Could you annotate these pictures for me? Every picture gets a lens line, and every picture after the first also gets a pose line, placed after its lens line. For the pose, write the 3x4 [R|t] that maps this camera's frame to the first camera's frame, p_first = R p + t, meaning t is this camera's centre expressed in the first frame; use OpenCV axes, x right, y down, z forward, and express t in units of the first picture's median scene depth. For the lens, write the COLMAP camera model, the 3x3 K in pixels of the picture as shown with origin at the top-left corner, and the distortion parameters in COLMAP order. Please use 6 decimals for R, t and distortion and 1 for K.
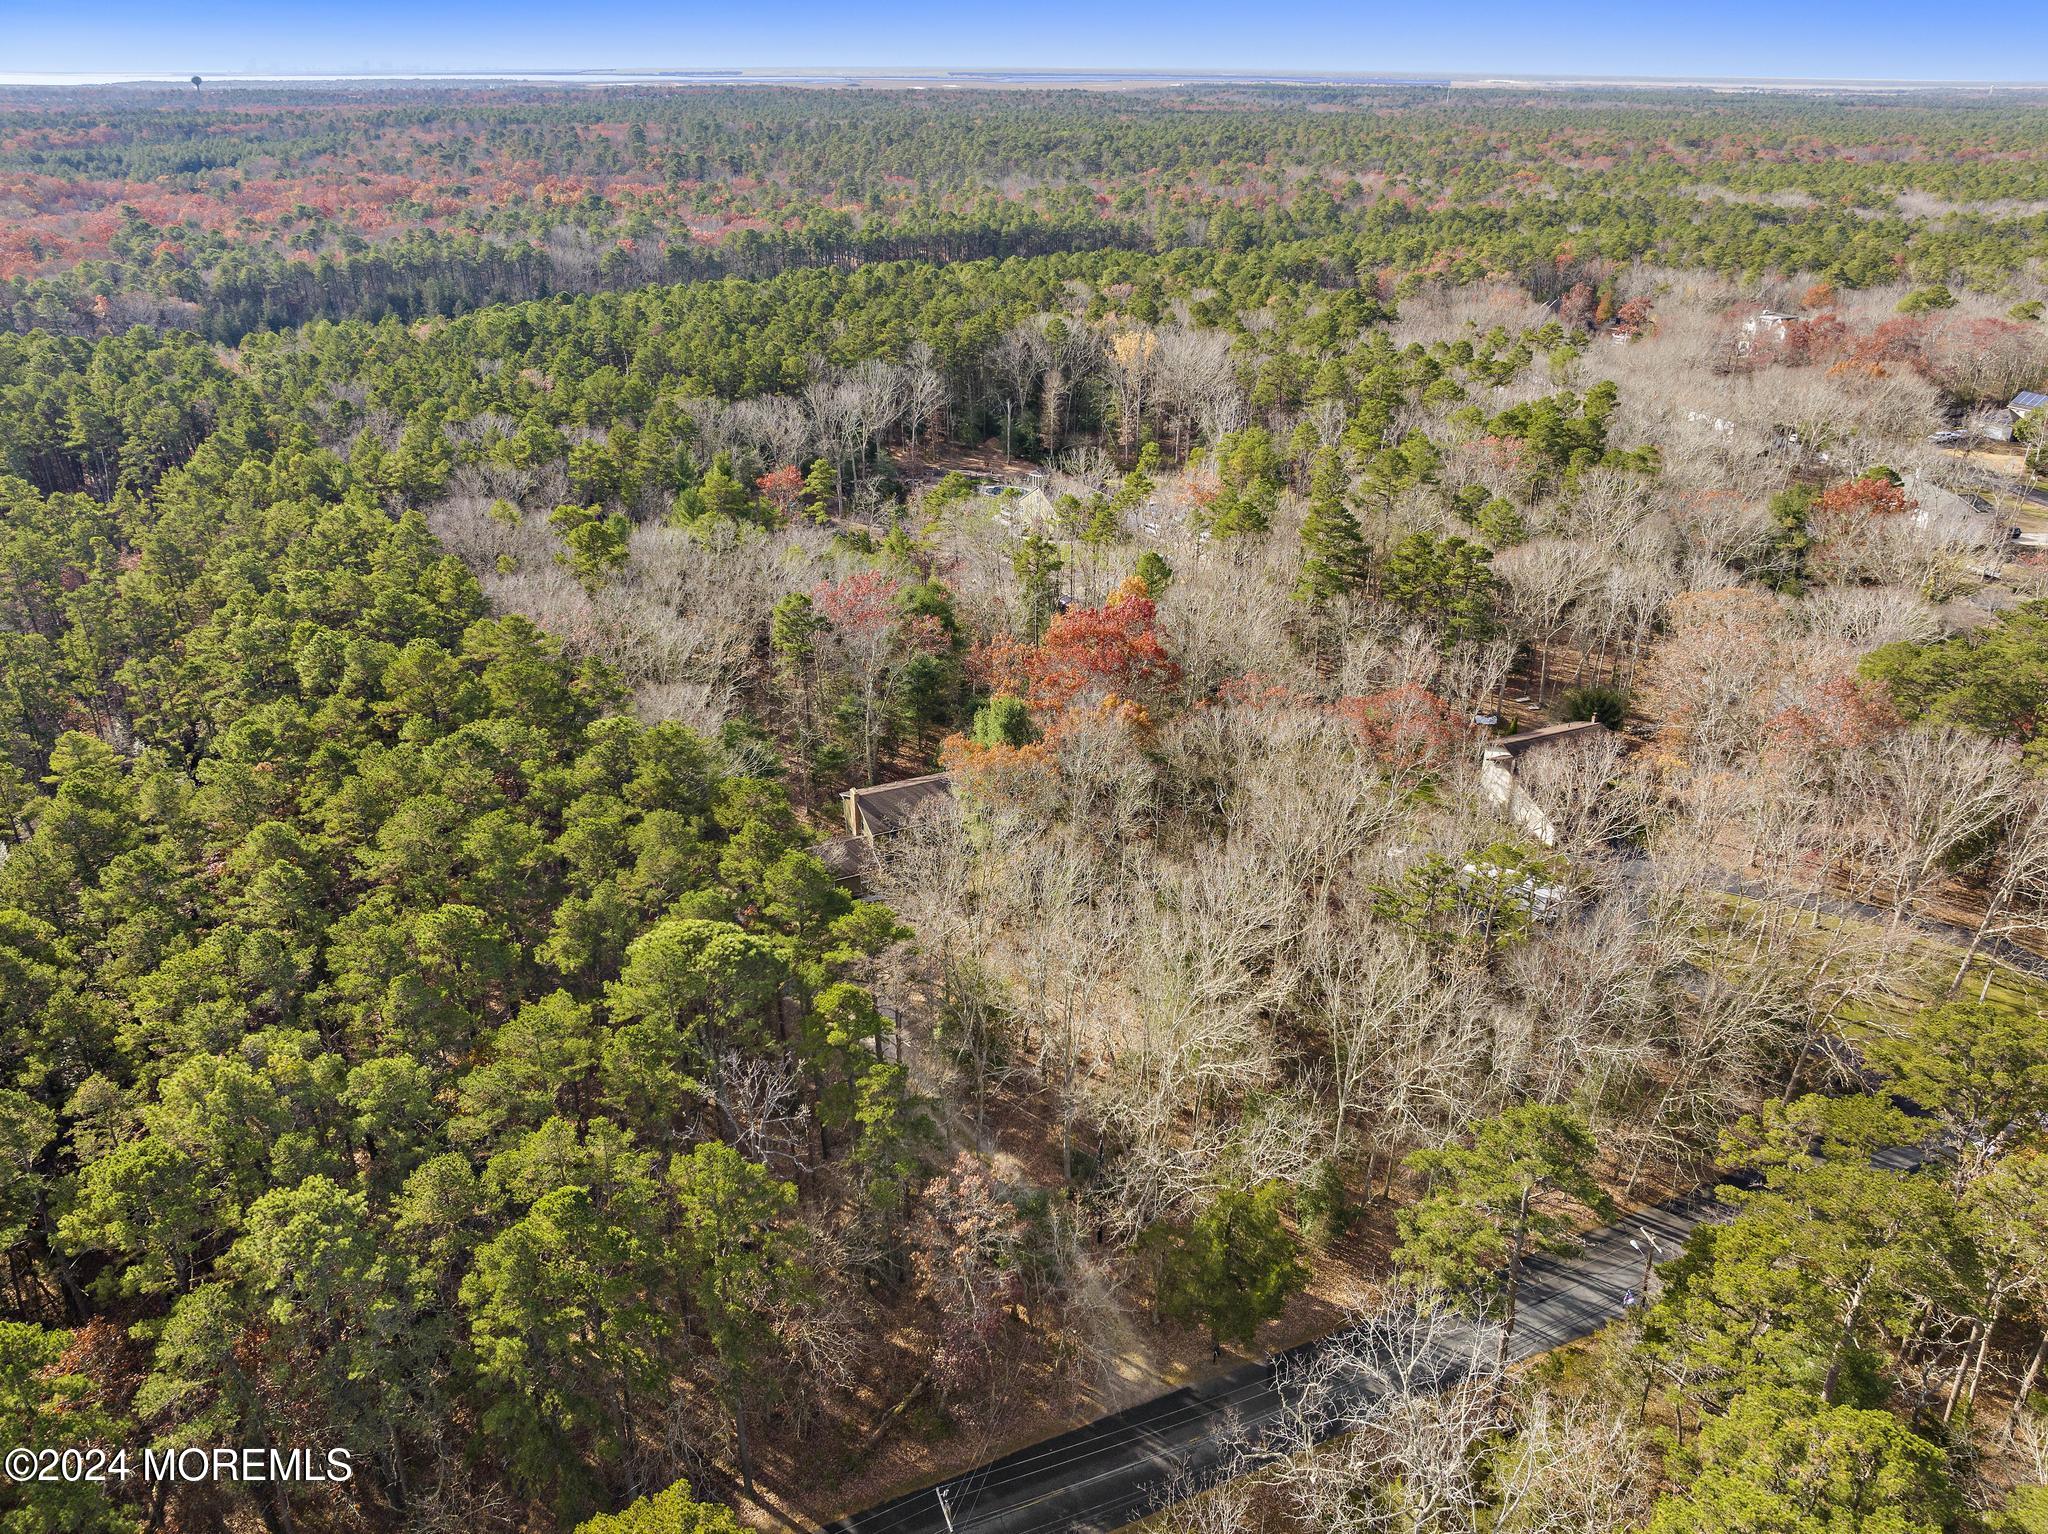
lens RADIAL K [[1449.4, 0, 1029.7], [0, 1449.4, 761.7], [0, 0, 1]] dist [-0.056361, 0.025330]
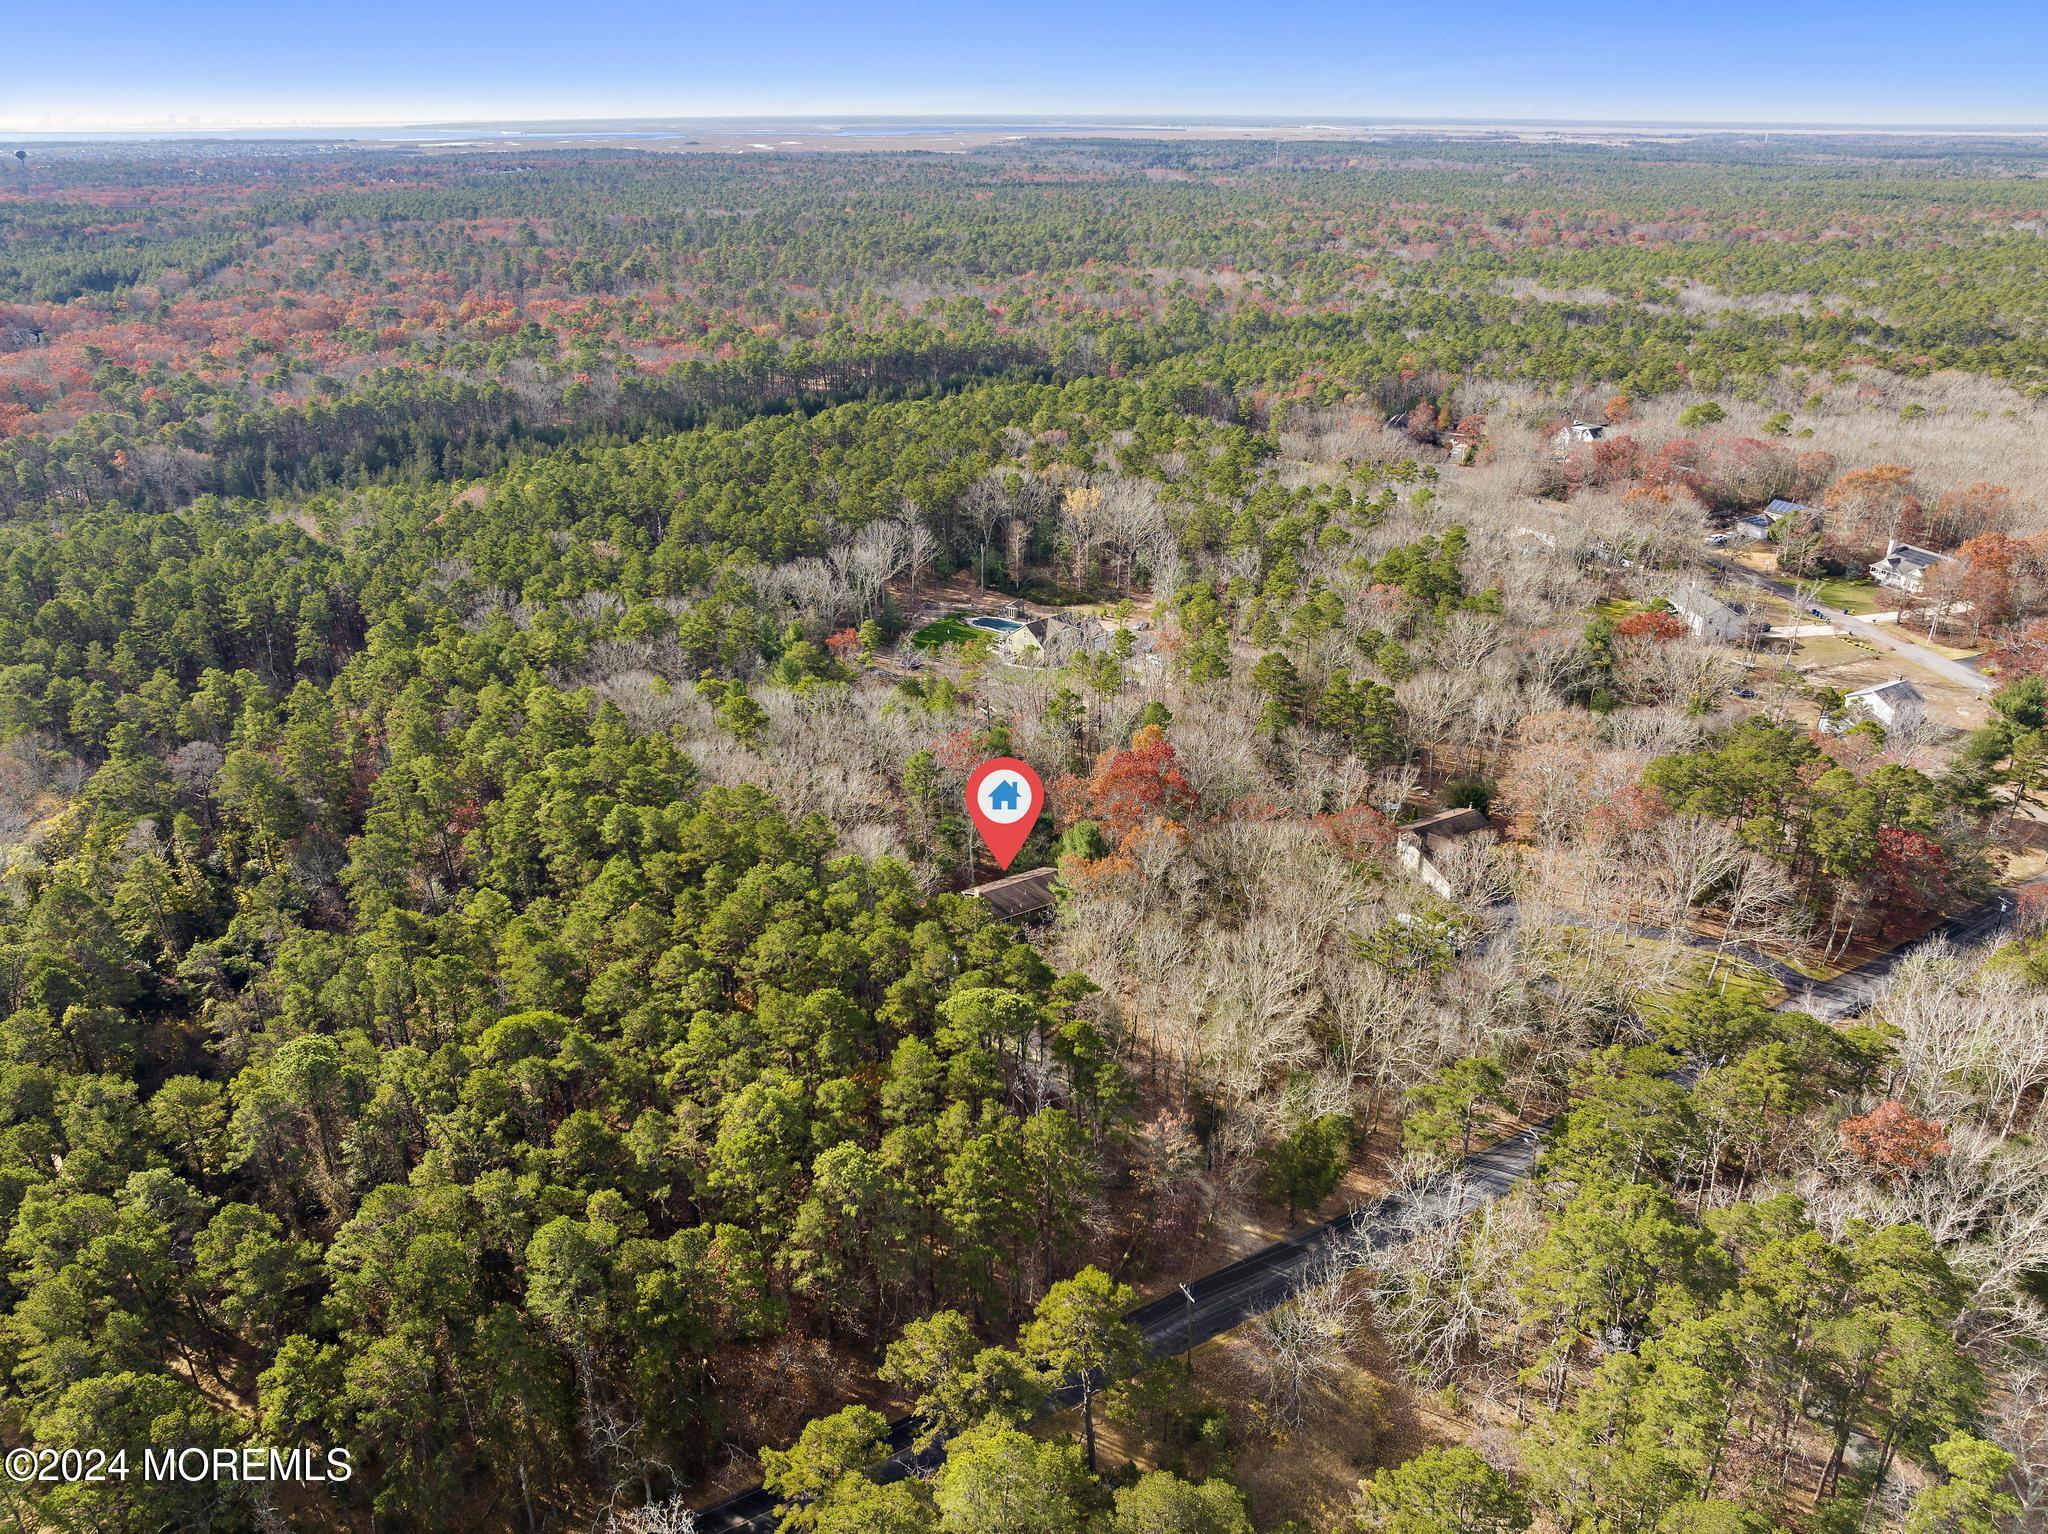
lens RADIAL K [[1449.4, 0, 1028.0], [0, 1449.4, 764.5], [0, 0, 1]] dist [-0.056361, 0.025330]
pose [[0.994356, -0.048771, 0.094225, -0.150087], [0.051180, 0.998417, -0.023321, -0.051153], [-0.092938, 0.028011, 0.995278, -0.324818]]
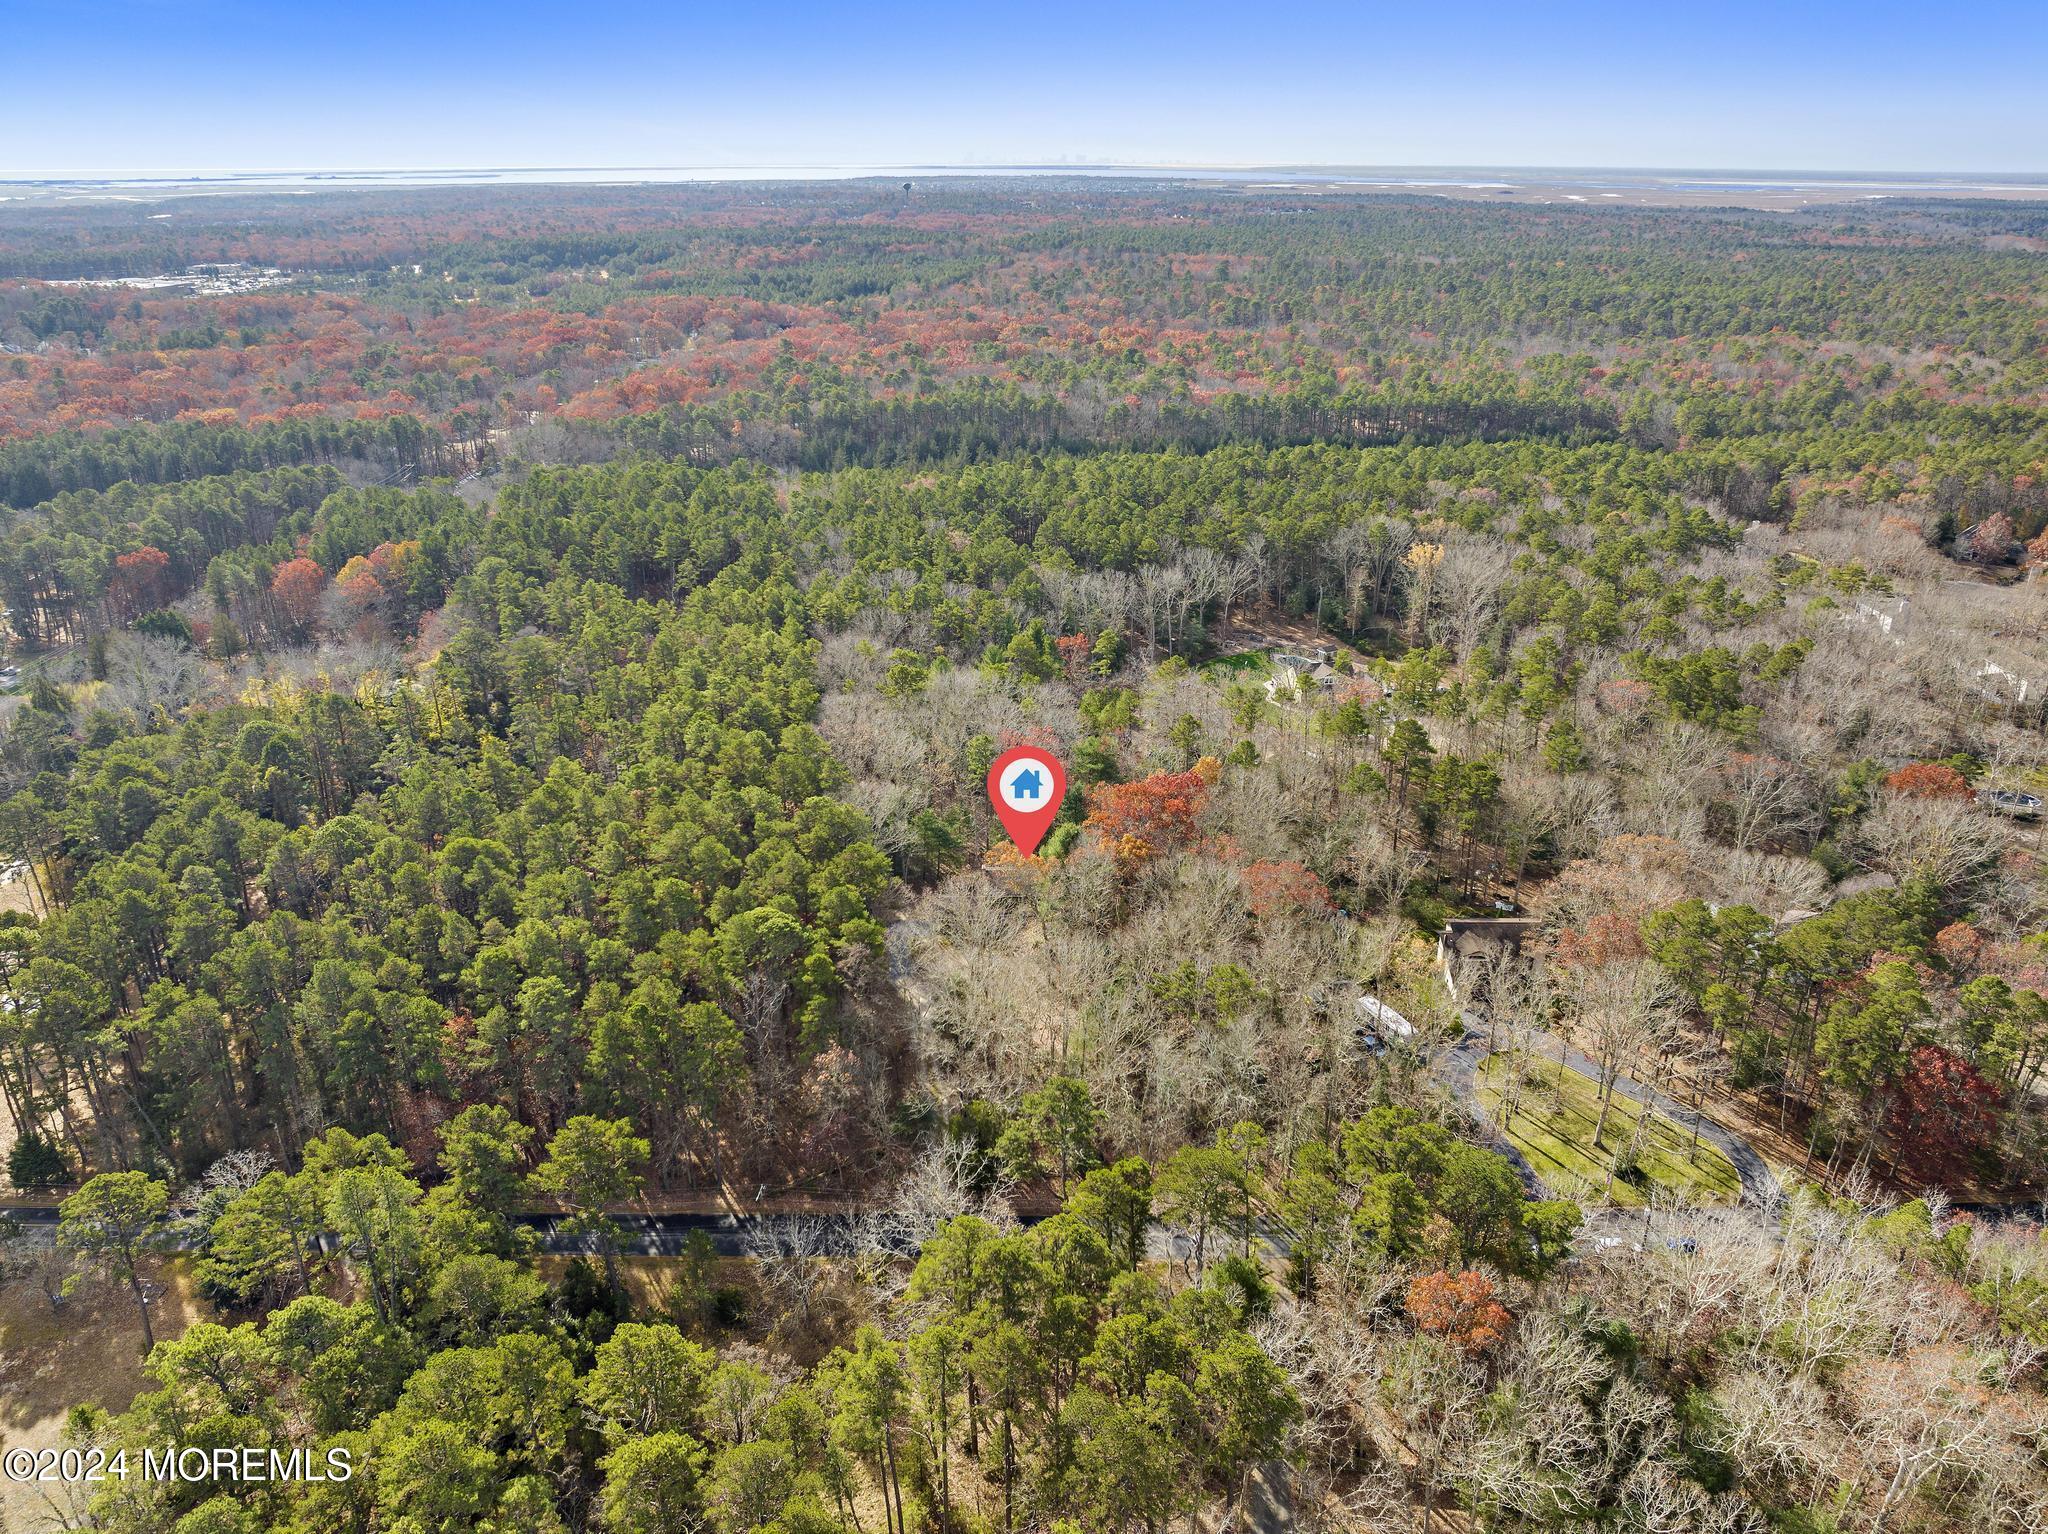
lens RADIAL K [[1449.4, 0, 1020.2], [0, 1449.4, 773.4], [0, 0, 1]] dist [-0.056361, 0.025330]
pose [[0.910717, 0.156888, -0.382075, 0.366325], [-0.175940, 0.984284, -0.015203, -0.045833], [0.373685, 0.081068, 0.924006, -0.320902]]
